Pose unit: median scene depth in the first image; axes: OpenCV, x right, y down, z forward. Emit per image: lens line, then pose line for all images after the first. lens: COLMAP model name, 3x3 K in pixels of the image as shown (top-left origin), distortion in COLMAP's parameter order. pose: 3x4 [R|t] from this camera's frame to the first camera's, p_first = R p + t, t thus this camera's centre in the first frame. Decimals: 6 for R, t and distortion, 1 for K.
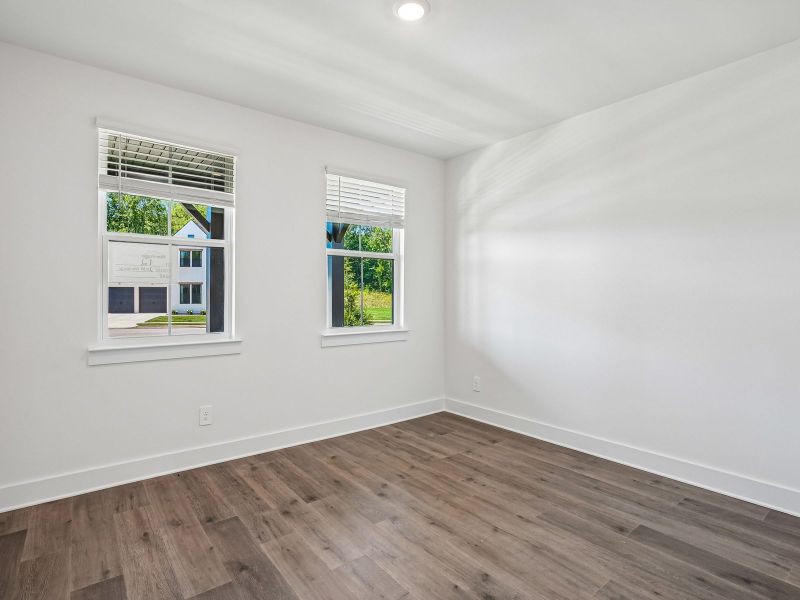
lens RADIAL K [[428.3, 0, 398.4], [0, 428.3, 295.3], [0, 0, 1]] dist [-0.003477, 0.004394]
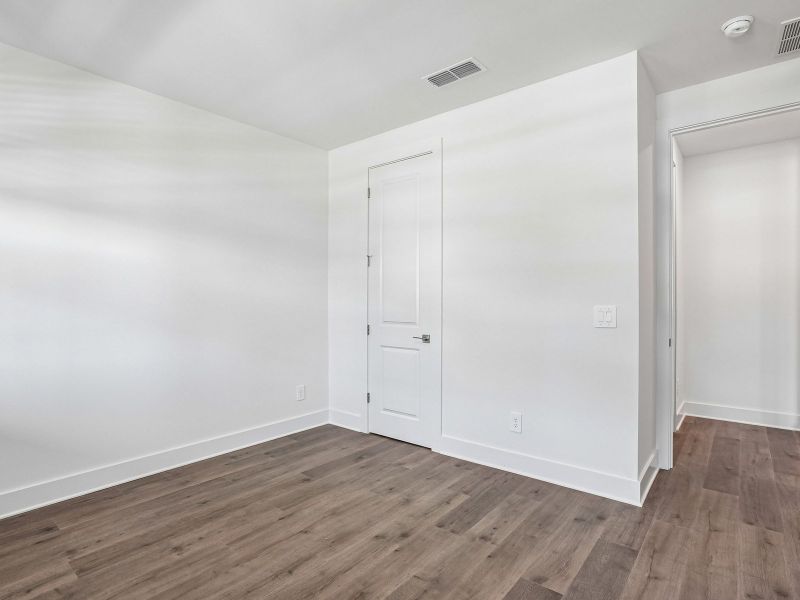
lens RADIAL K [[428.3, 0, 401.9], [0, 428.3, 300.5], [0, 0, 1]] dist [-0.003477, 0.004394]
pose [[-0.221451, 0.004514, 0.975161, -0.669407], [-0.002801, 0.999982, -0.005265, 0.009890], [-0.975167, -0.003898, -0.221434, 0.838330]]
